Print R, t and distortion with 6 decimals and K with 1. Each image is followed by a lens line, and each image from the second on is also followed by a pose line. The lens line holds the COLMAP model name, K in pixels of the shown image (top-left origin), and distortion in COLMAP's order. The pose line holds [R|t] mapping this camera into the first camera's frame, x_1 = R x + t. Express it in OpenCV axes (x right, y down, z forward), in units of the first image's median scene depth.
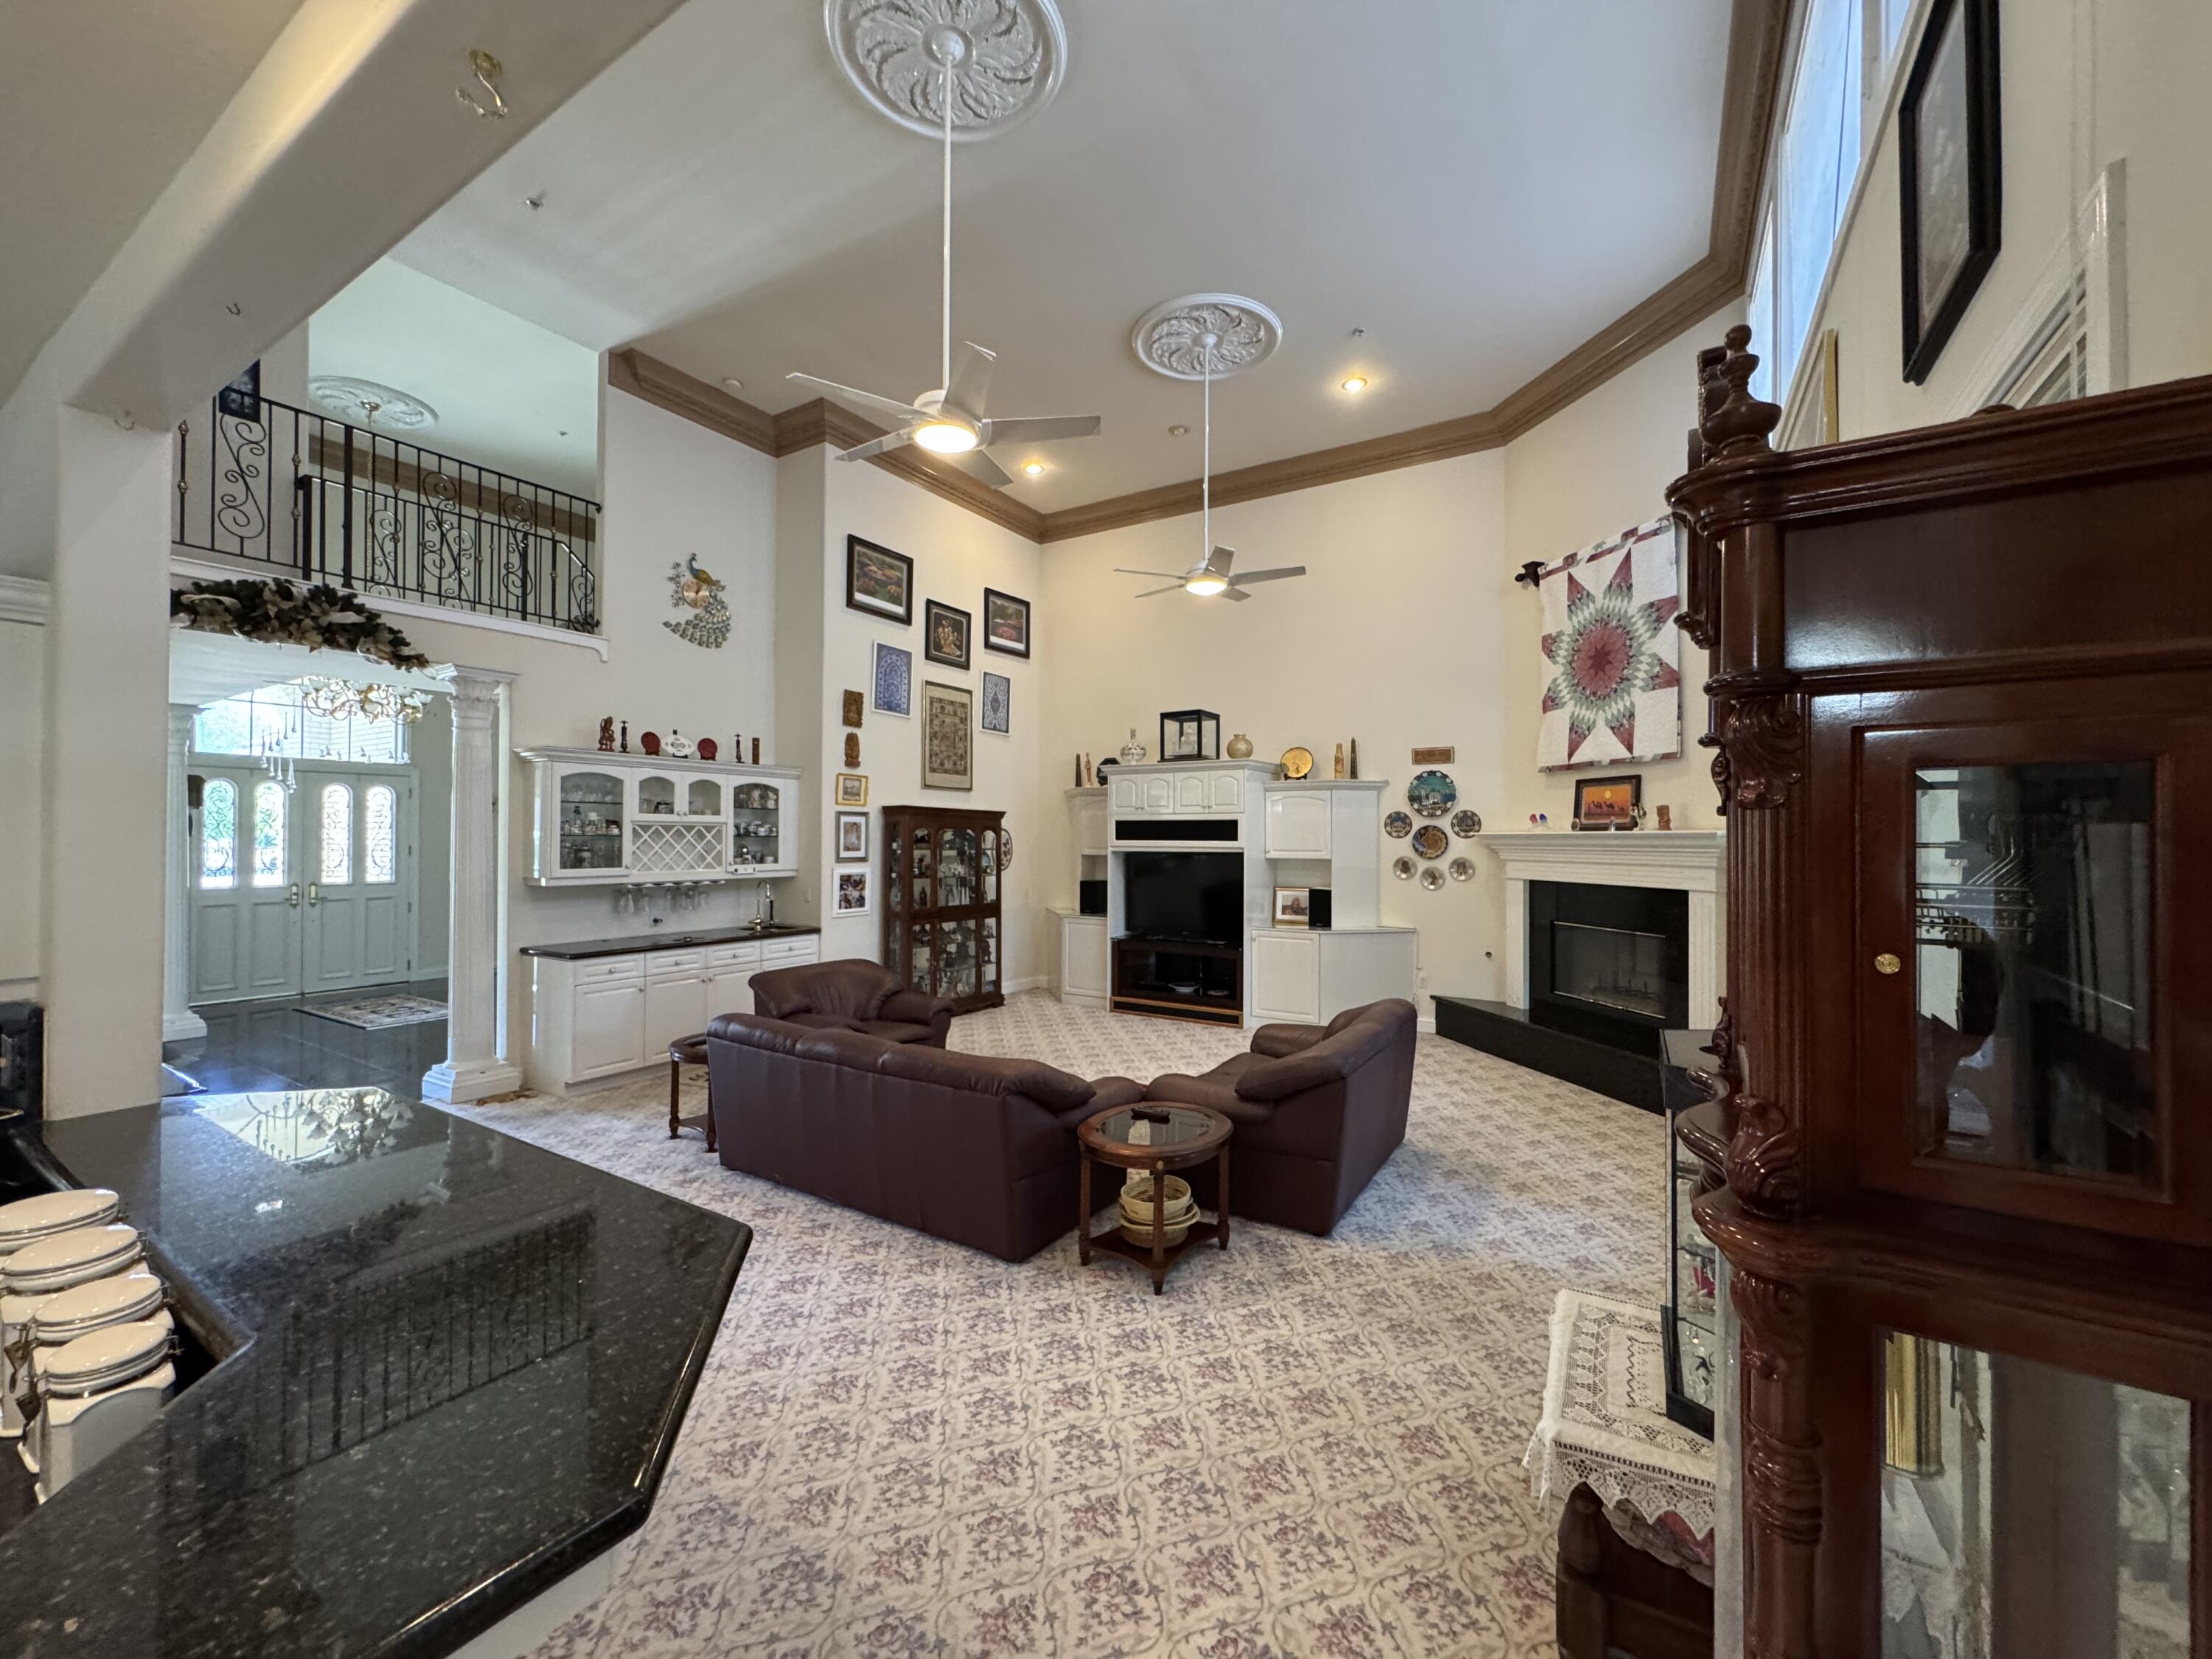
lens RADIAL K [[882.0, 0, 1107.1], [0, 882.0, 826.9], [0, 0, 1]] dist [-0.004469, 0.000582]
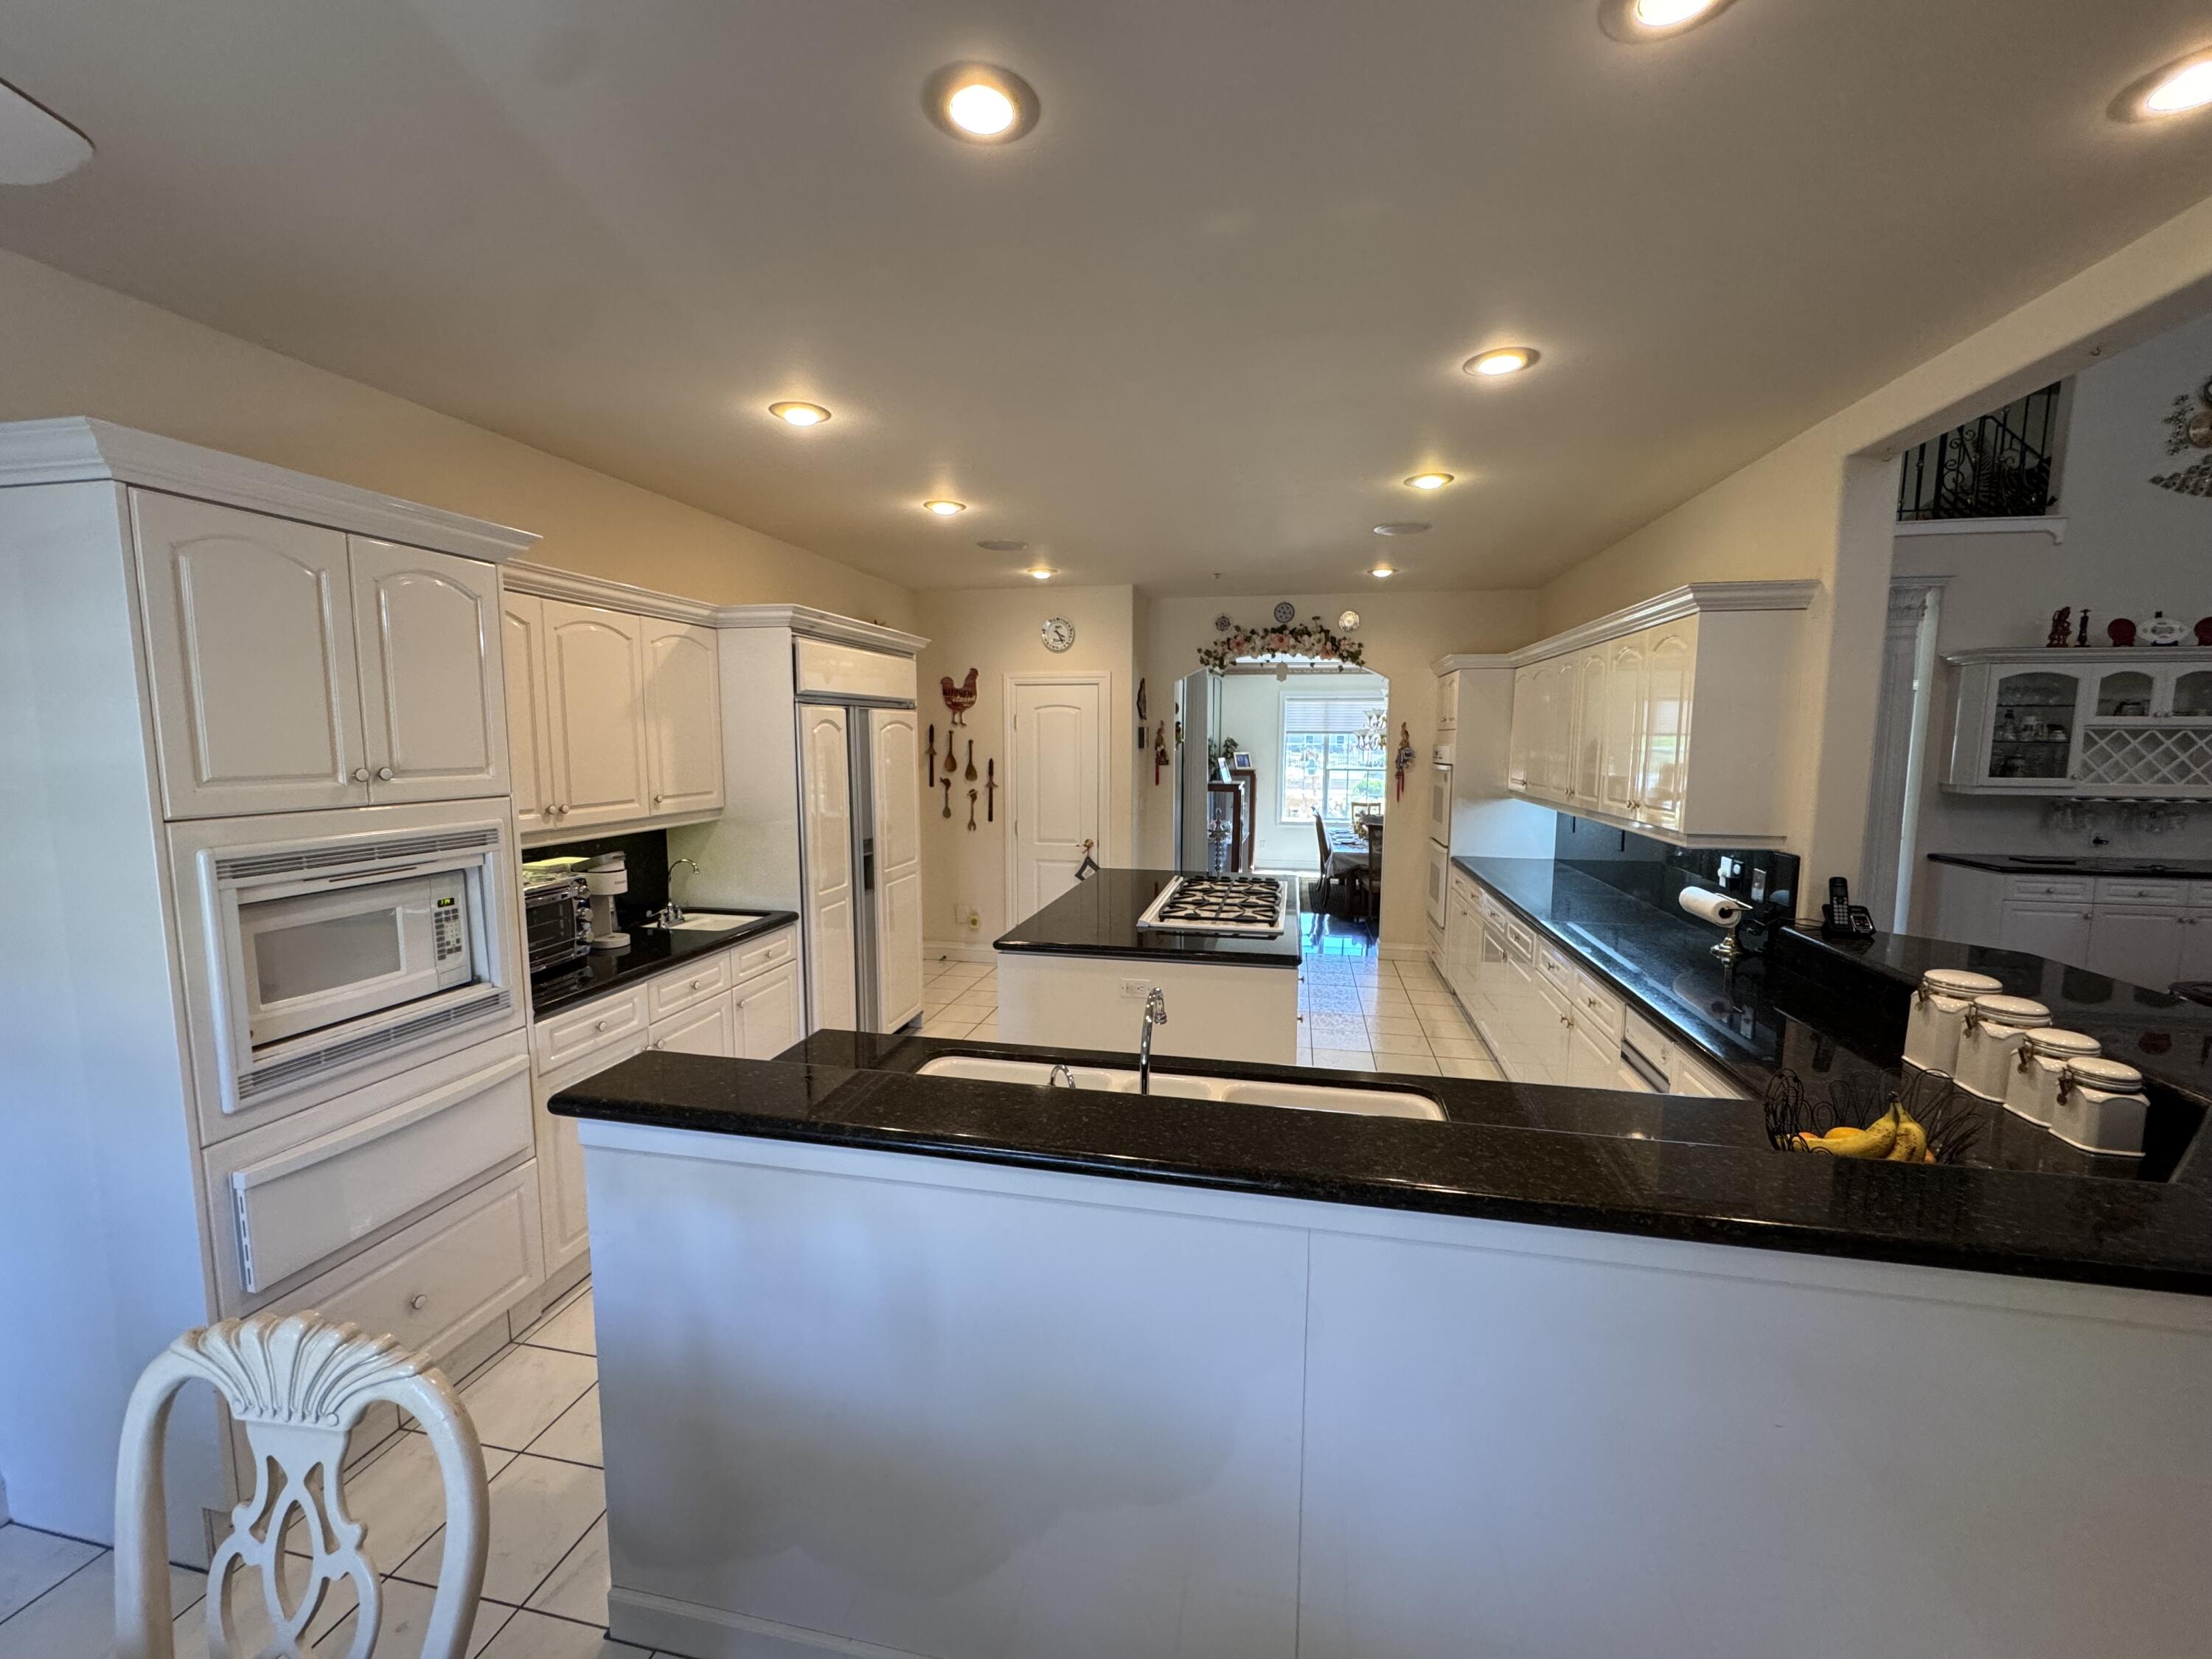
lens RADIAL K [[882.0, 0, 1108.1], [0, 882.0, 832.8], [0, 0, 1]] dist [-0.004469, 0.000582]
pose [[0.343012, 0.101738, -0.933805, -0.045369], [0.009465, 0.993692, 0.111740, -0.006919], [0.939283, -0.047166, 0.339885, -0.200443]]
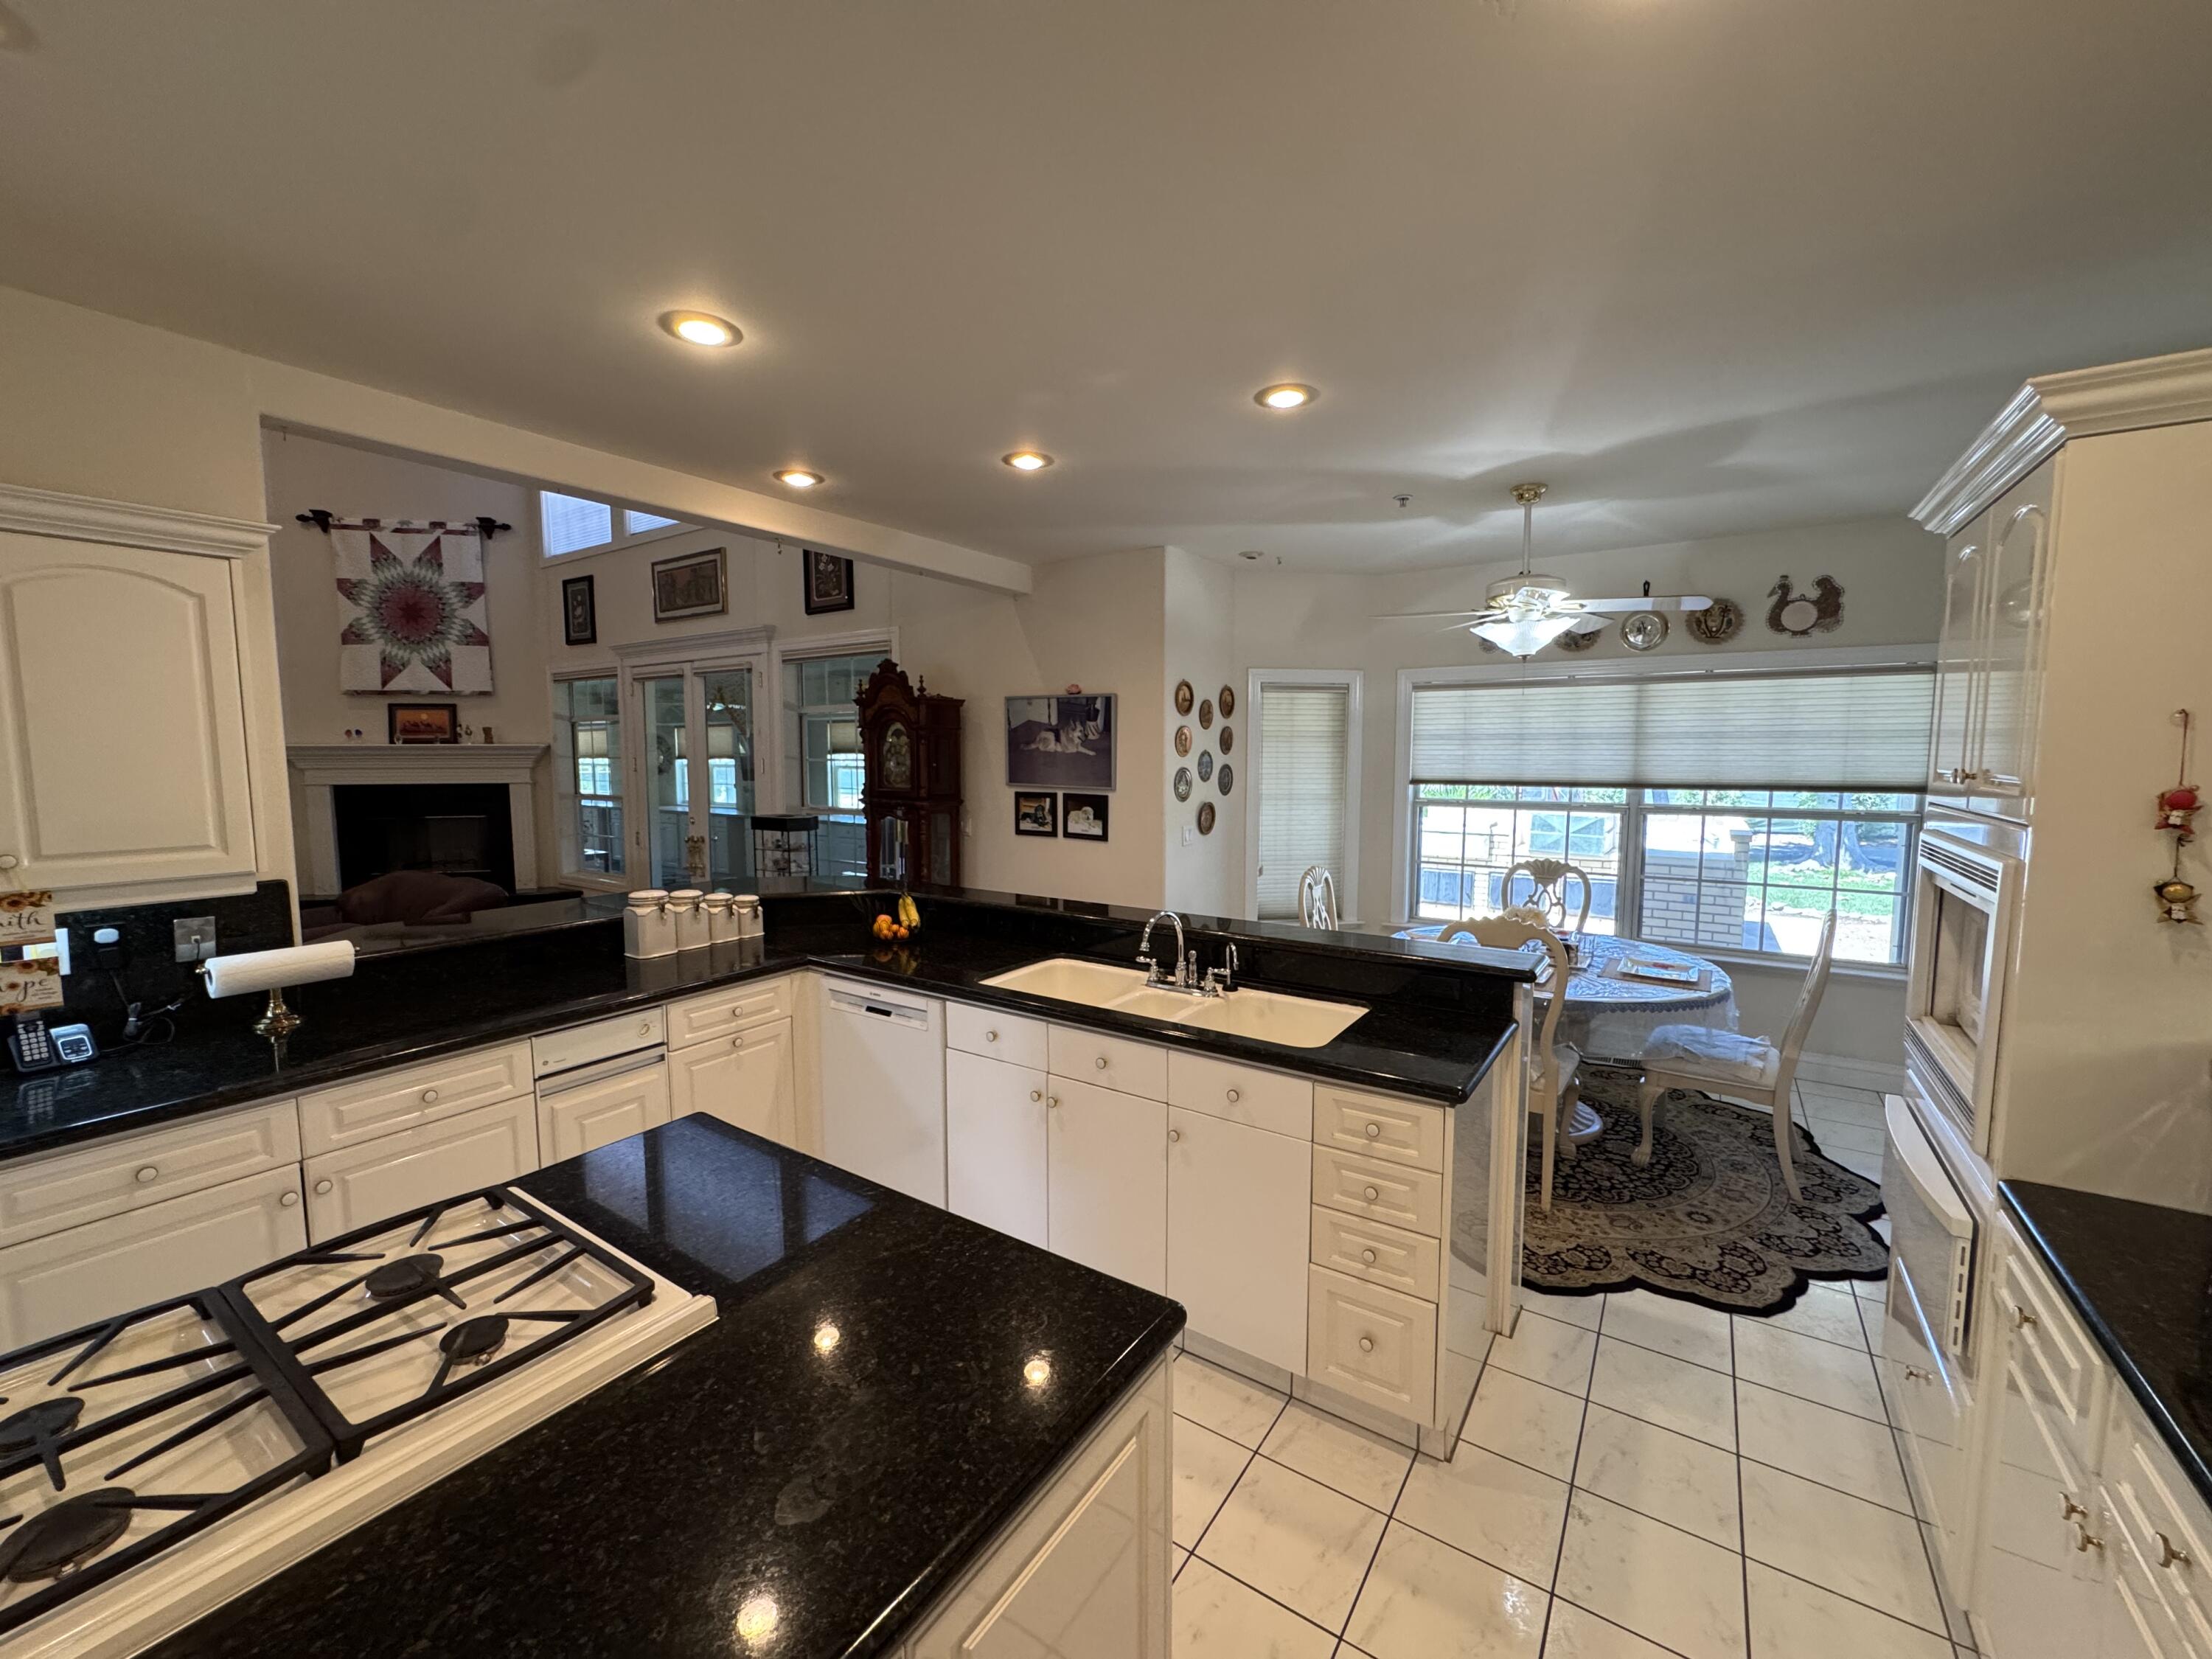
lens RADIAL K [[882.0, 0, 1108.2], [0, 882.0, 830.0], [0, 0, 1]] dist [-0.004469, 0.000582]
pose [[0.035900, -0.094214, 0.994904, -0.701178], [-0.010313, 0.995458, 0.094639, -0.002480], [-0.999302, -0.013658, 0.034765, -0.082085]]
